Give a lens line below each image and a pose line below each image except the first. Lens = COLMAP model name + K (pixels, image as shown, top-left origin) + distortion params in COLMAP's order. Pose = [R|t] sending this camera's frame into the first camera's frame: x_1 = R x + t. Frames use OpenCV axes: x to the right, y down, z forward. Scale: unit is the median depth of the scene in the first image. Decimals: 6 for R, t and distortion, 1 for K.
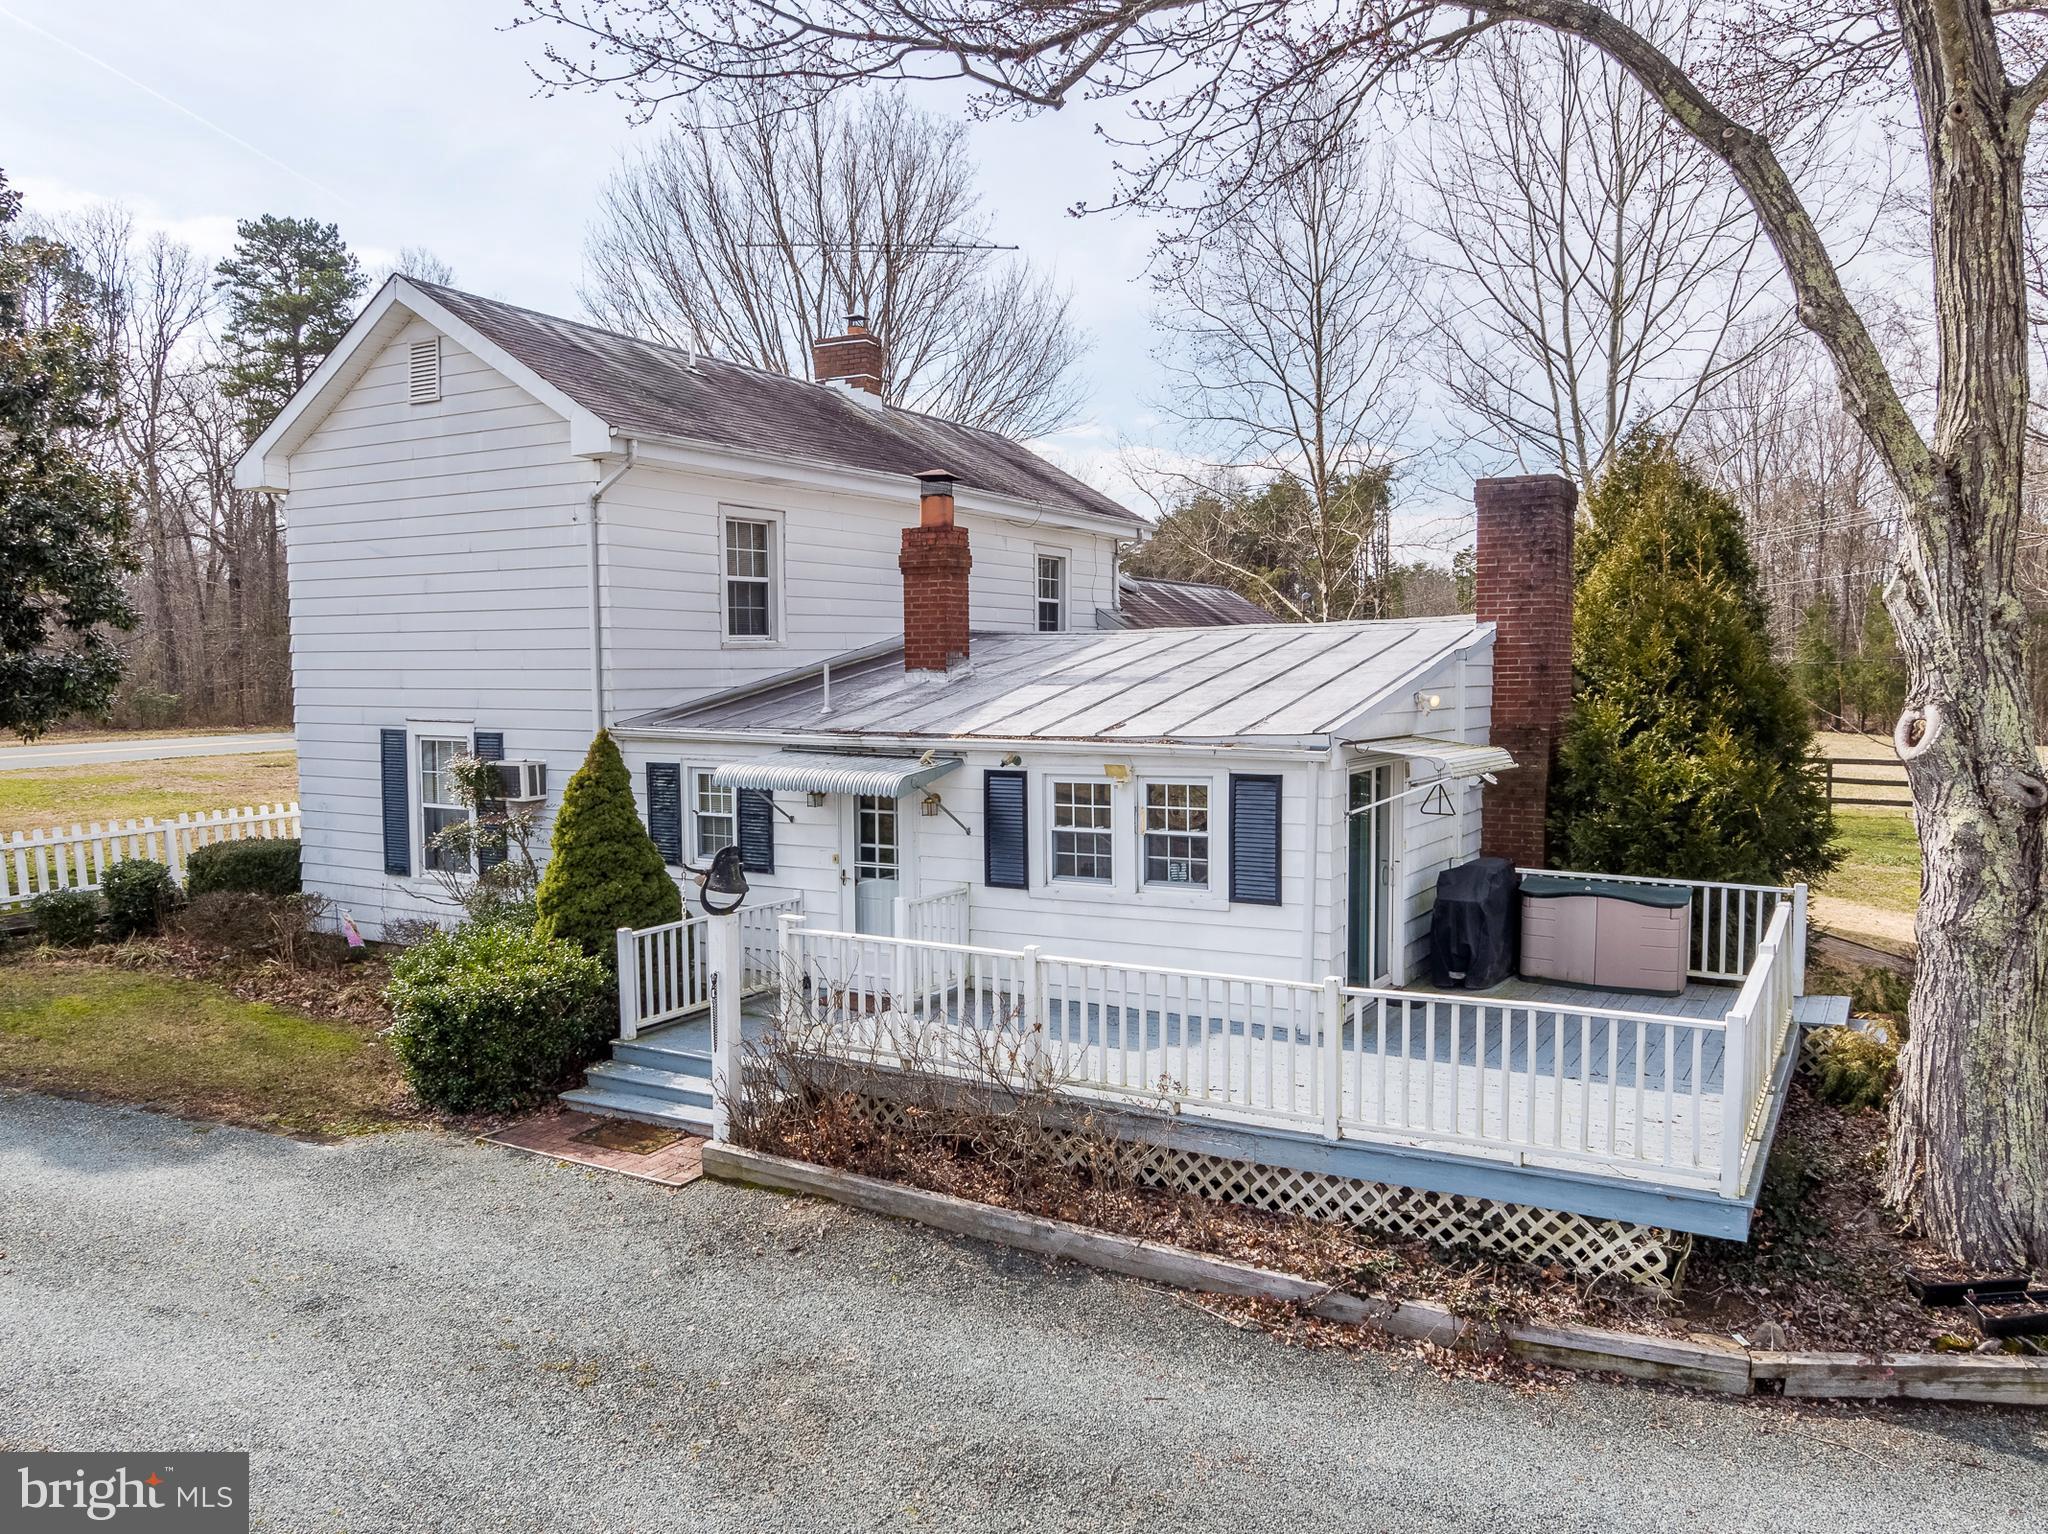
lens RADIAL K [[1469.9, 0, 1024.0], [0, 1469.9, 767.0], [0, 0, 1]] dist [0.004654, 0.006110]
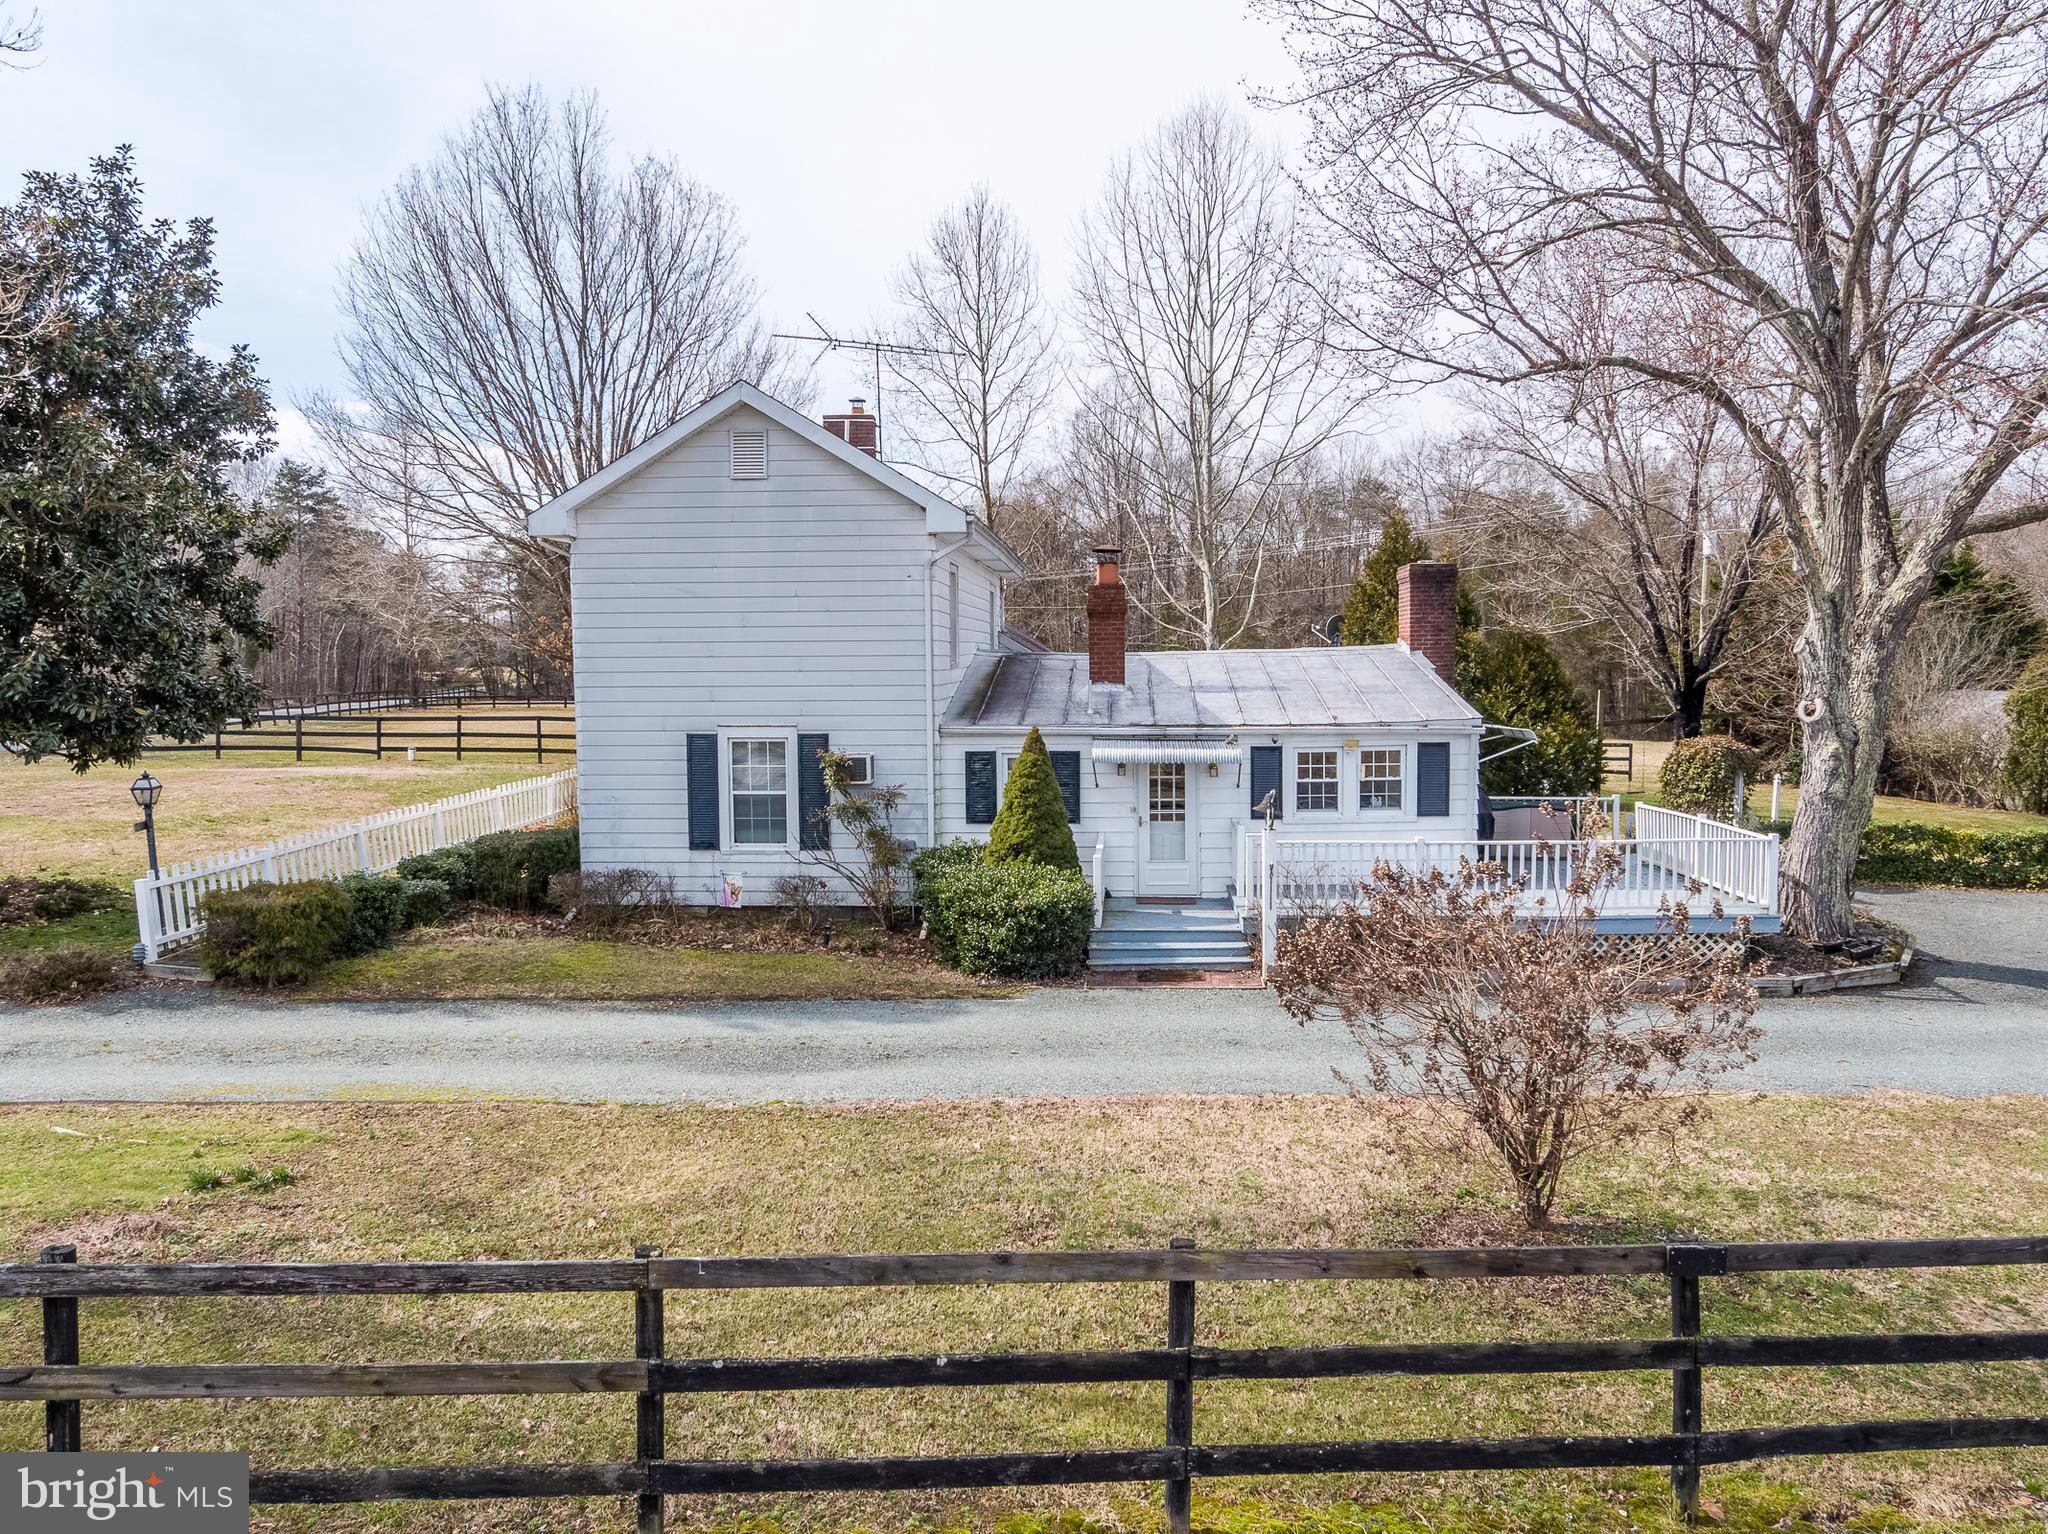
lens RADIAL K [[1469.9, 0, 1024.0], [0, 1469.9, 767.0], [0, 0, 1]] dist [0.004654, 0.006110]
pose [[0.891668, -0.035543, 0.451293, -0.944931], [0.034636, 0.999347, 0.010273, -0.000677], [-0.451363, 0.006471, 0.892317, -0.309909]]
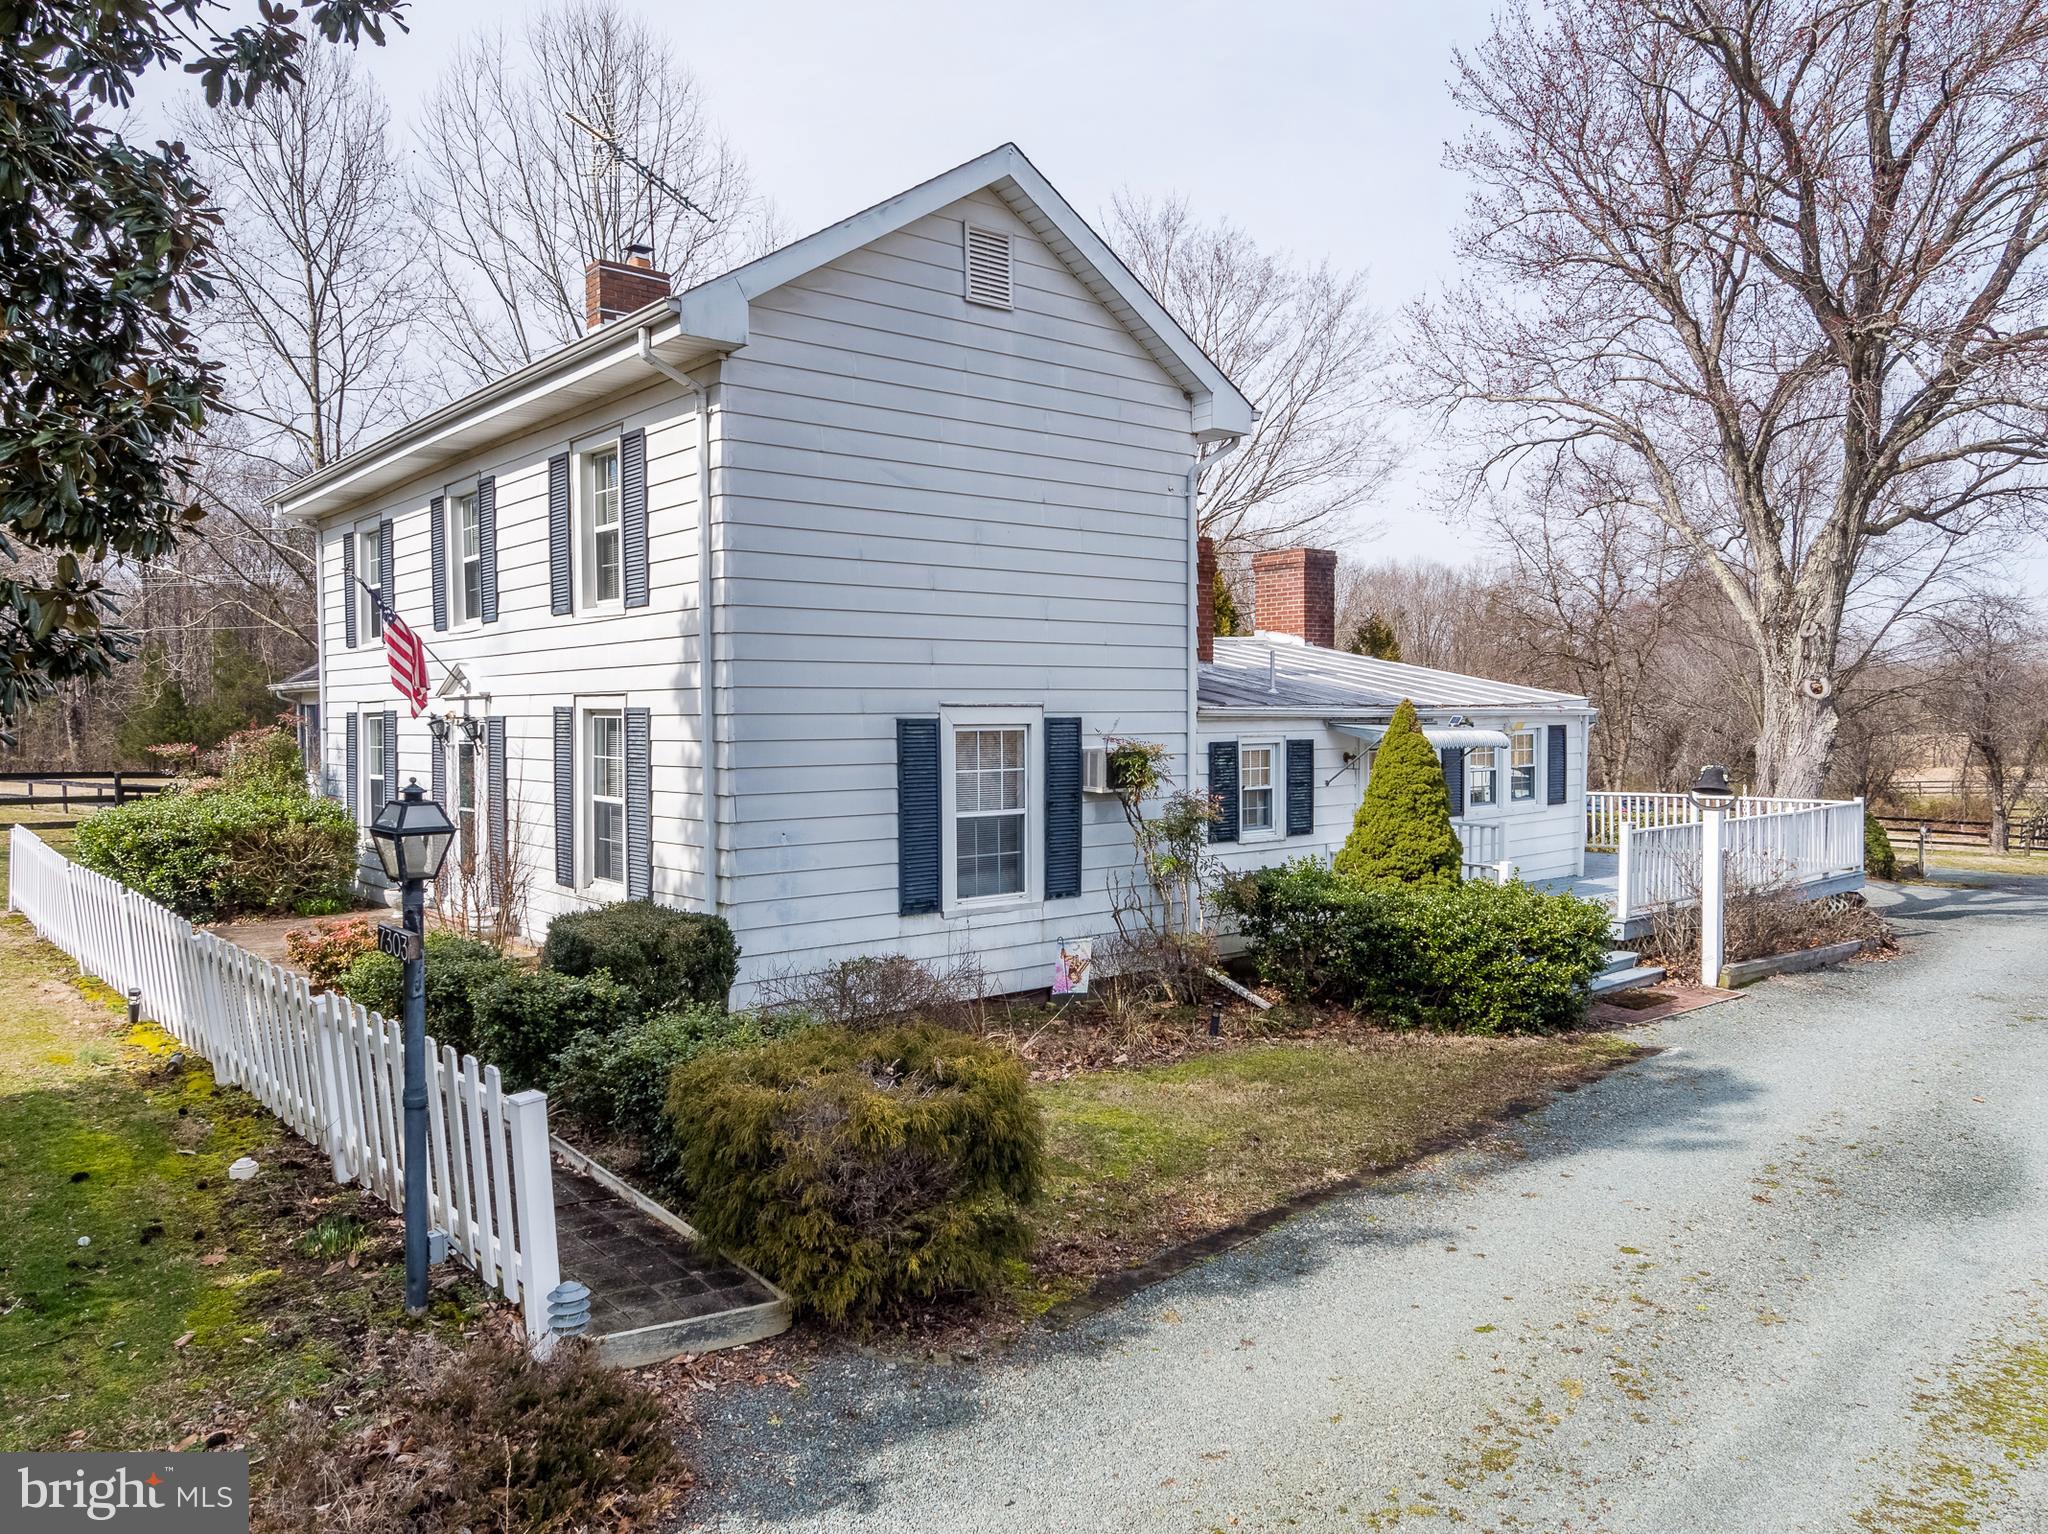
lens RADIAL K [[1469.9, 0, 1024.0], [0, 1469.9, 767.0], [0, 0, 1]] dist [0.004654, 0.006110]
pose [[0.339480, -0.033037, 0.940033, -1.400661], [0.070252, 0.997482, 0.009685, -0.005647], [-0.937986, 0.062751, 0.340947, 0.875908]]
